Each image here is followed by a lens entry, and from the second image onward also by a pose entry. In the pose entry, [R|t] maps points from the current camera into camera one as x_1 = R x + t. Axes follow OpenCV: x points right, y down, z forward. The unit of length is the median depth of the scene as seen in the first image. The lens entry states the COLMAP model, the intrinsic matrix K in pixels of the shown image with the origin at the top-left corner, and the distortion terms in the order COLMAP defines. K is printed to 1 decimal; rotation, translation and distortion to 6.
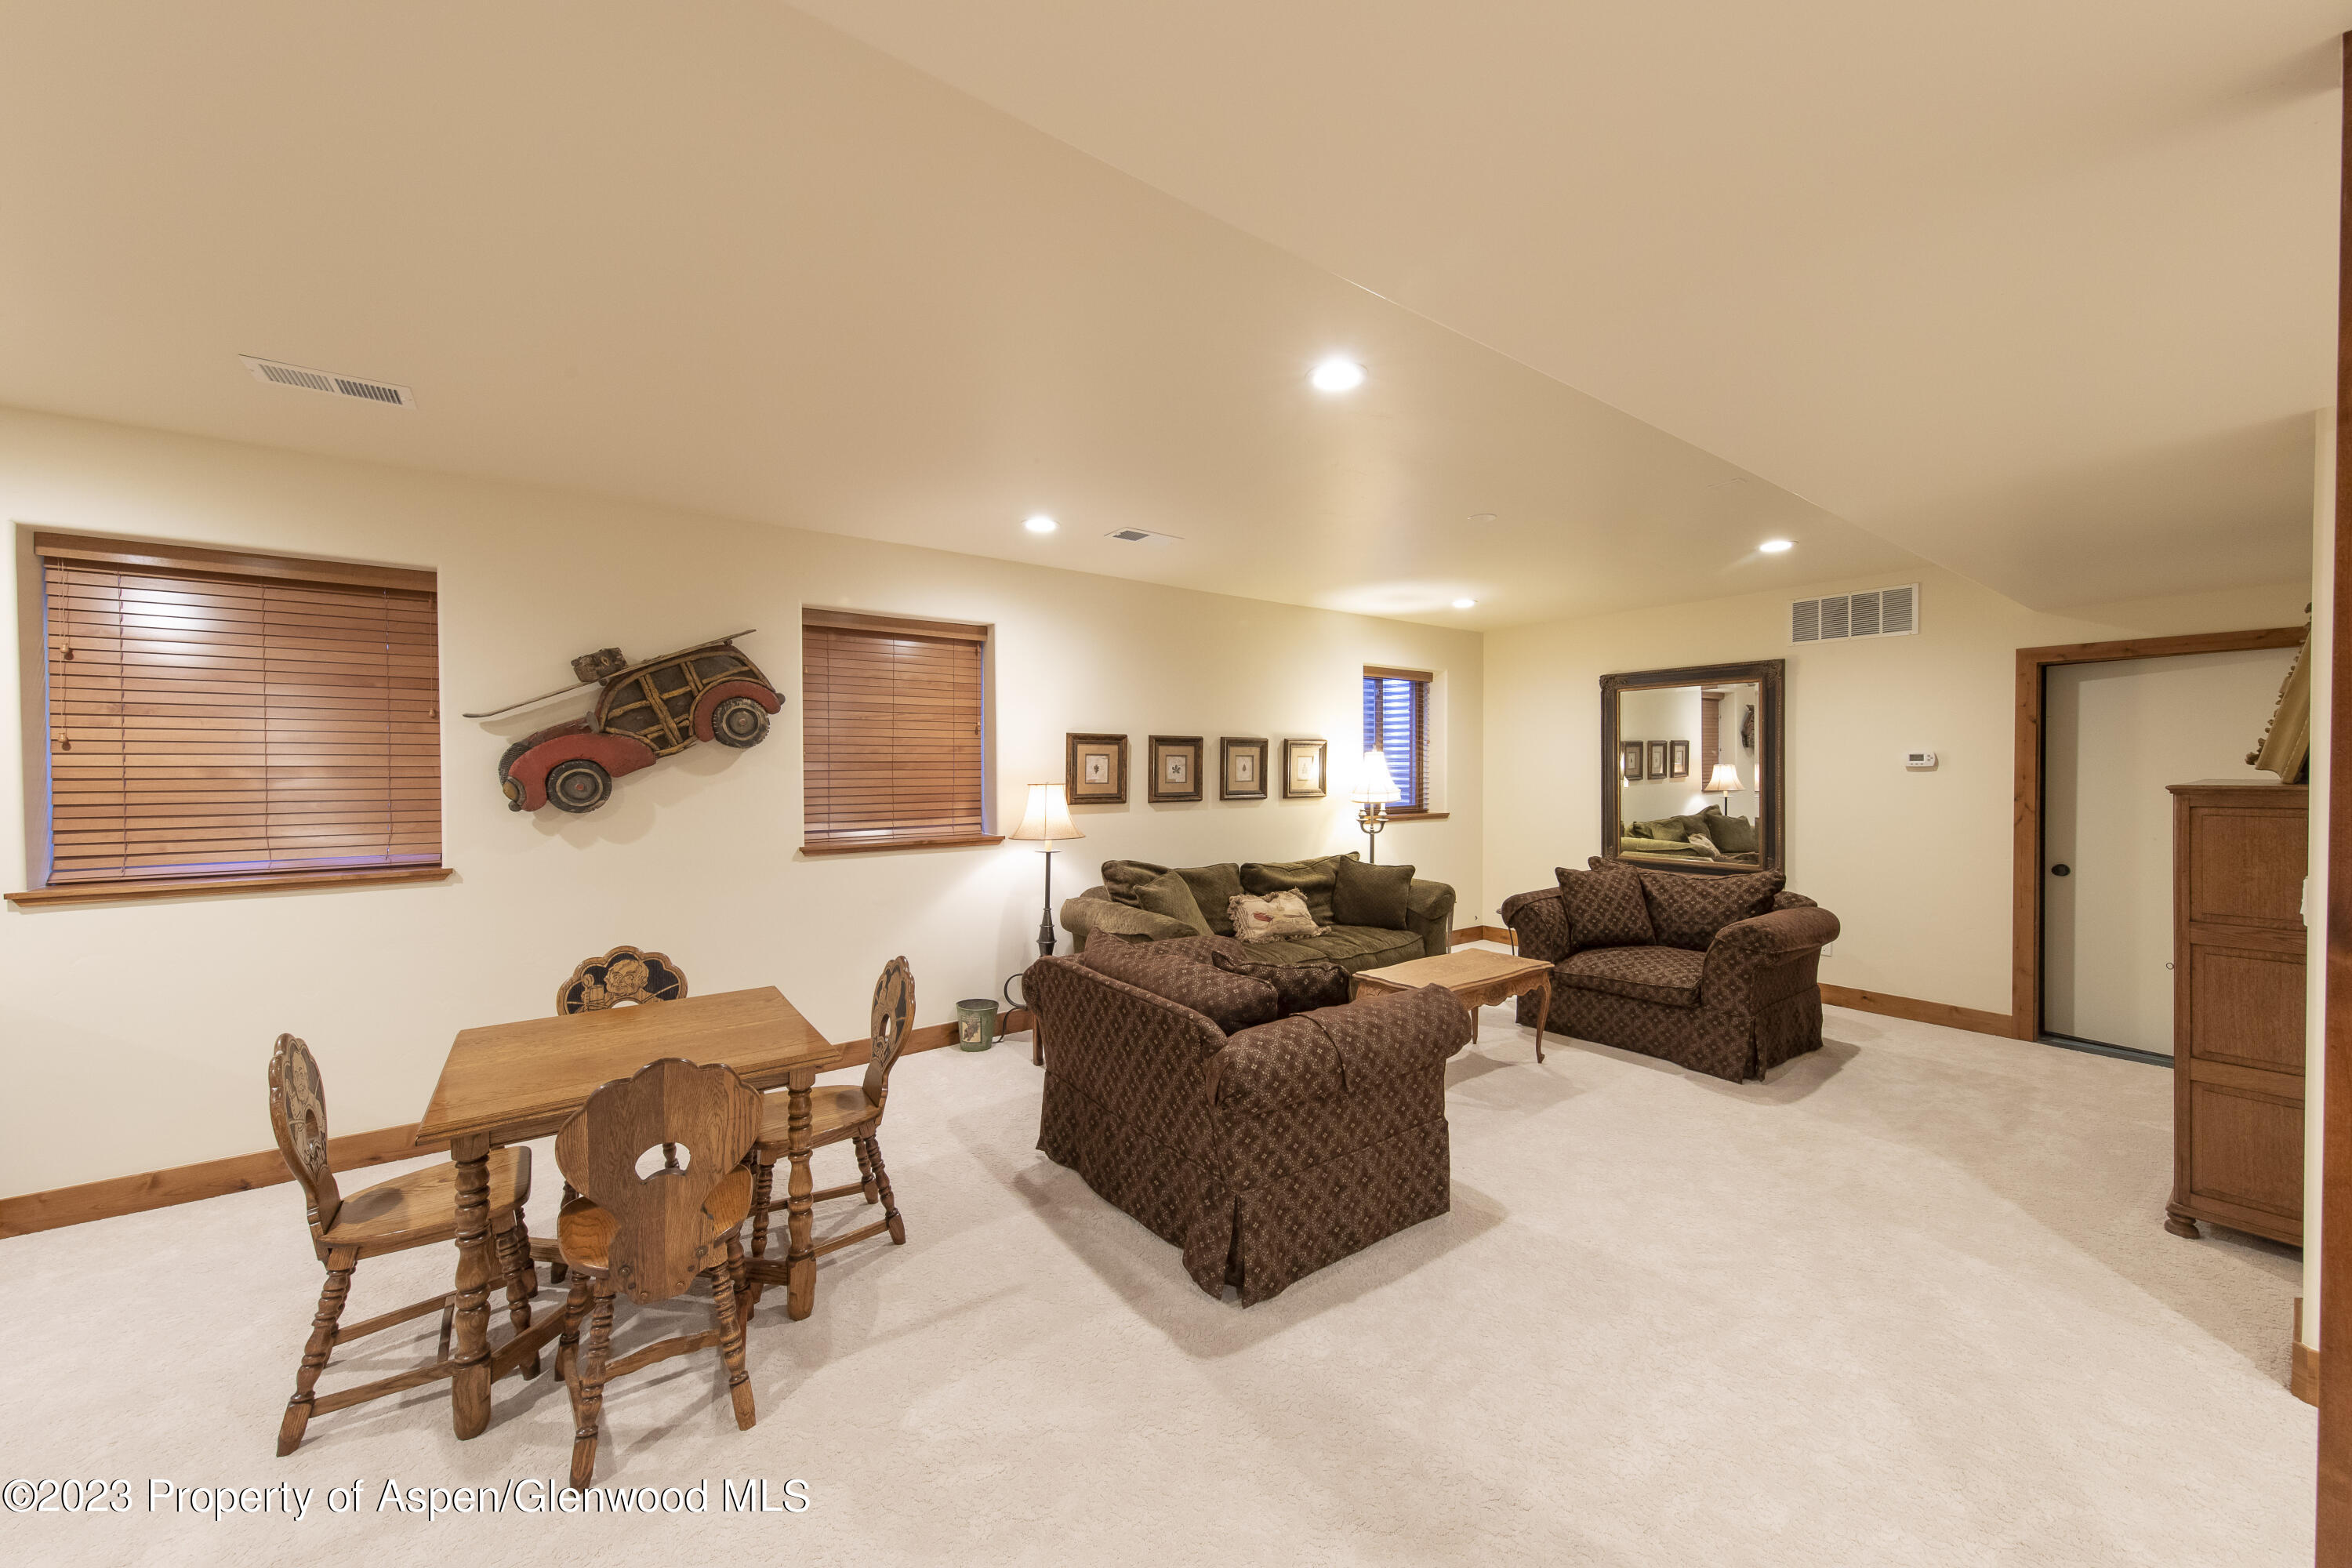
lens RADIAL K [[852.2, 0, 1187.0], [0, 852.2, 775.4], [0, 0, 1]] dist [0.001205, 0.000082]
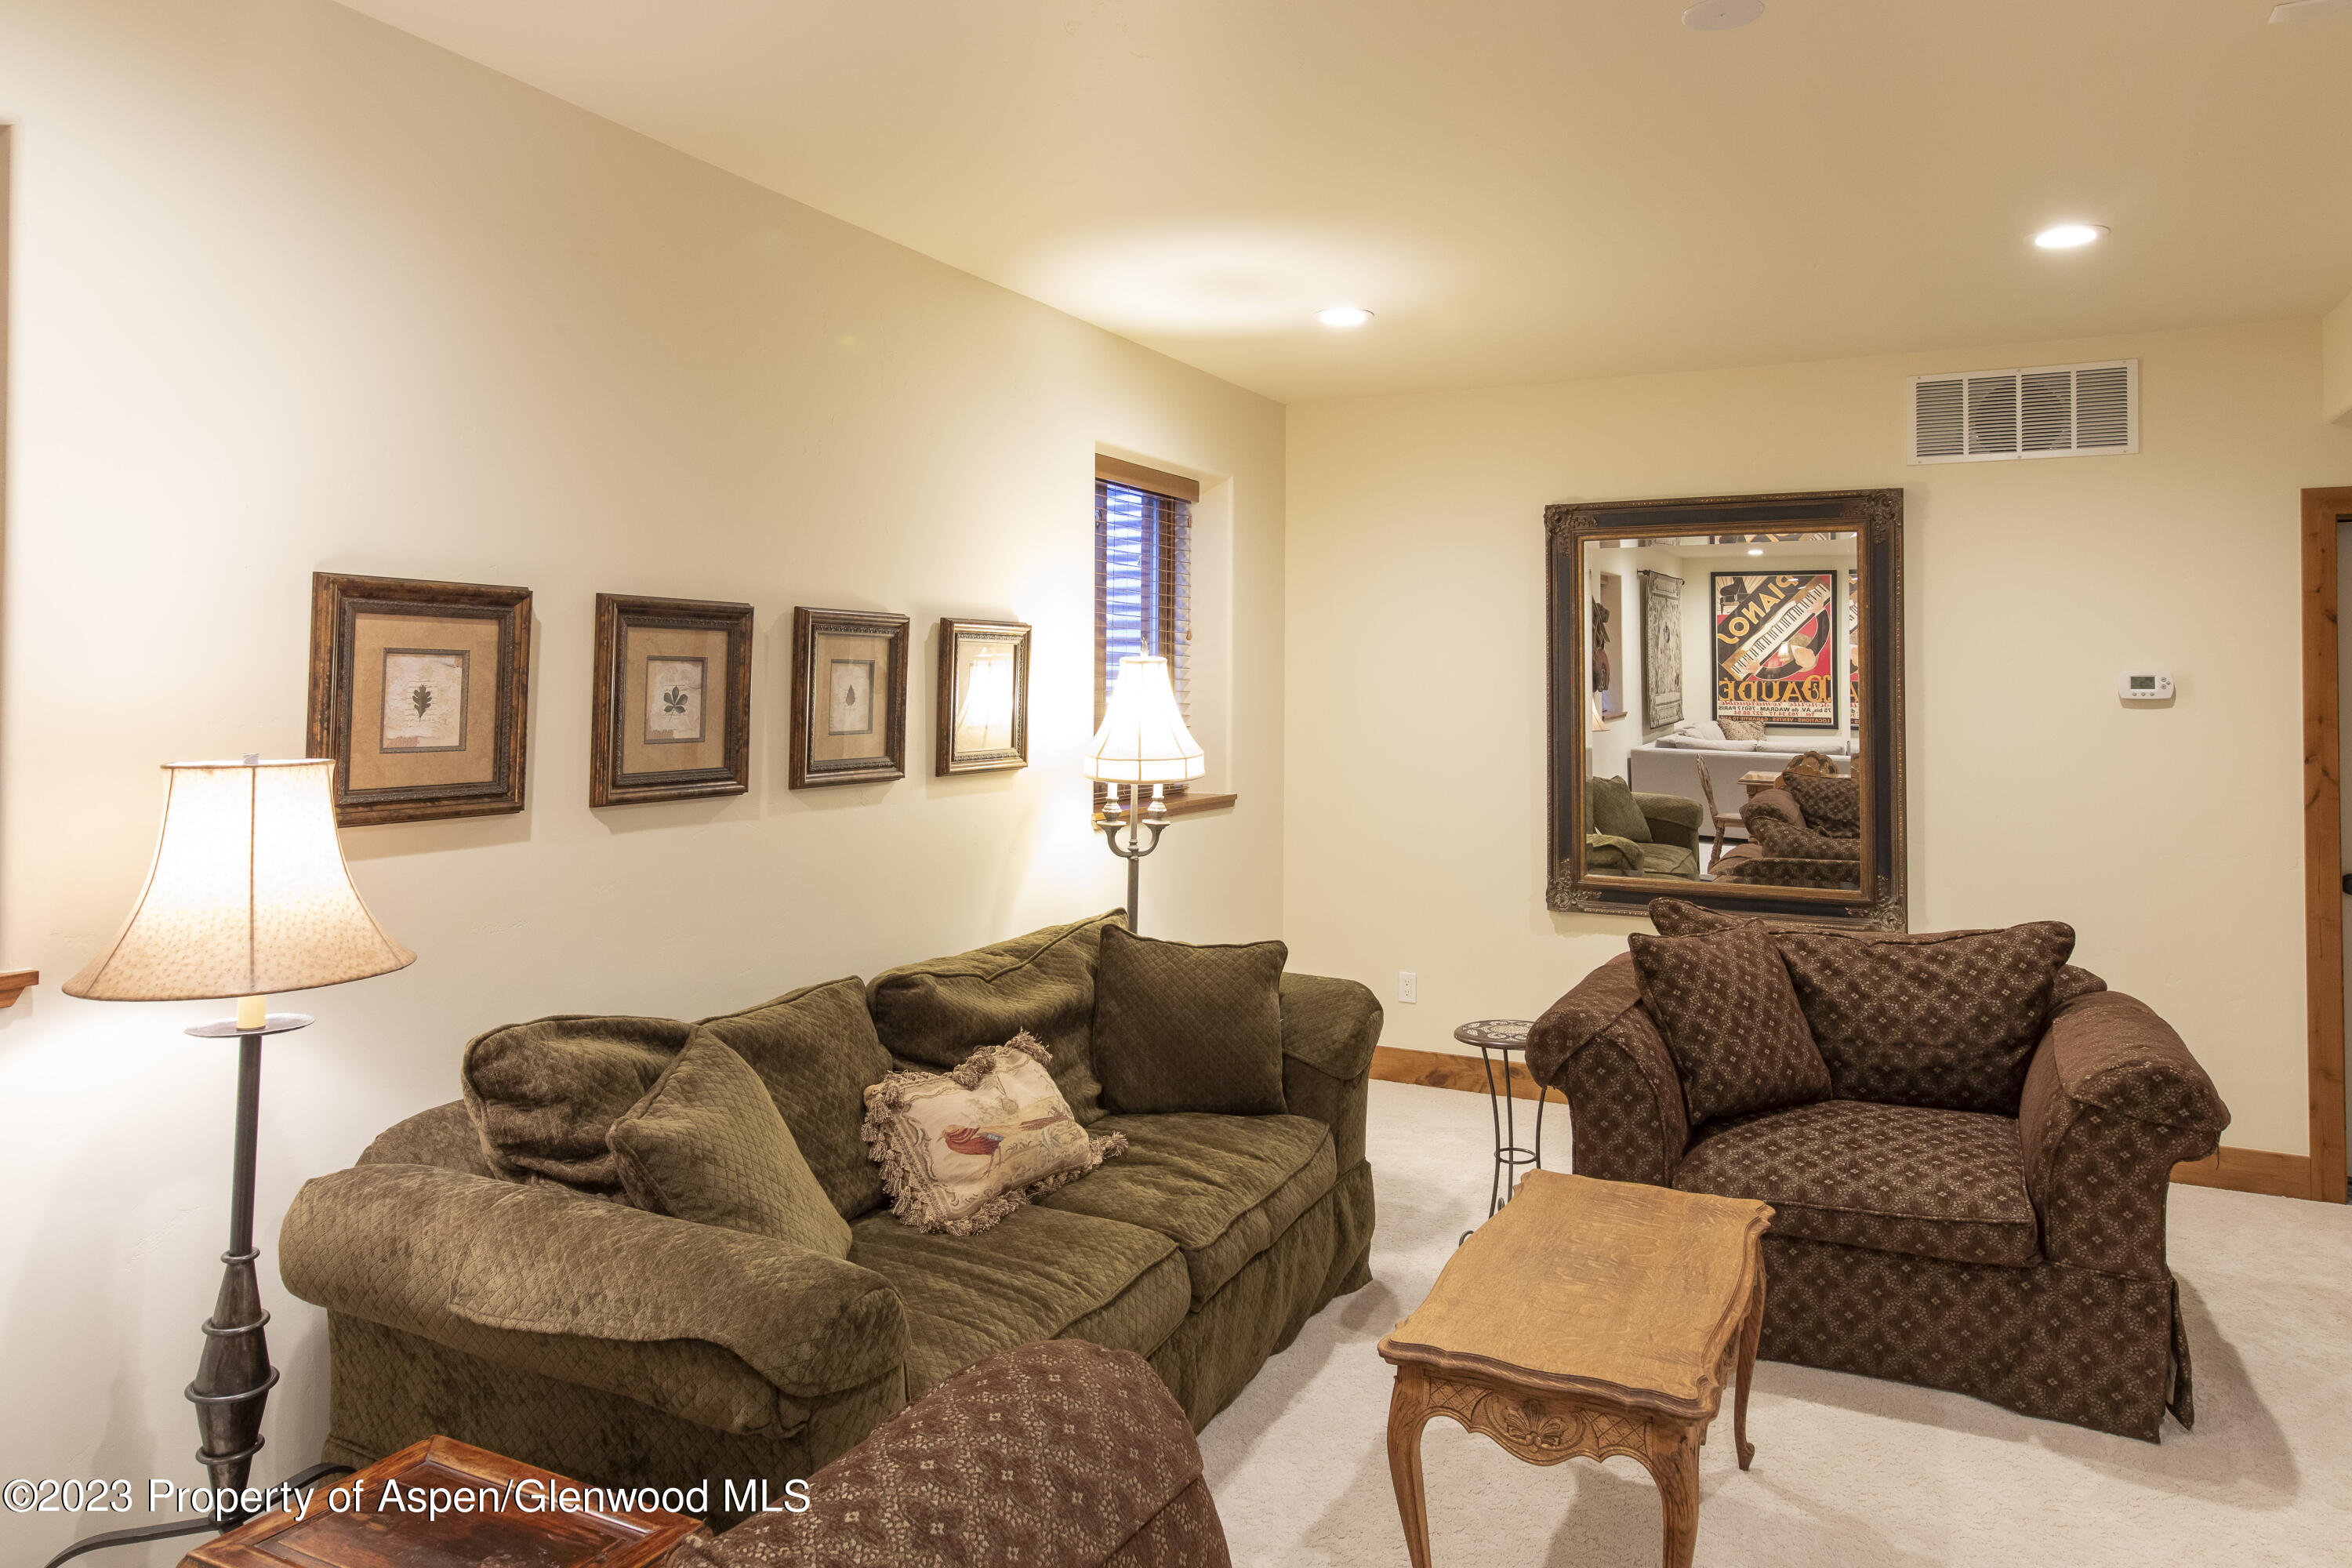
lens RADIAL K [[1498.3, 0, 1176.5], [0, 1498.3, 642.8], [0, 0, 1]] dist [0.002612, 0.000770]
pose [[0.889318, 0.019064, 0.456891, -0.111186], [-0.002859, 0.999343, -0.036134, -0.009547], [-0.457280, 0.030828, 0.888788, 0.420755]]
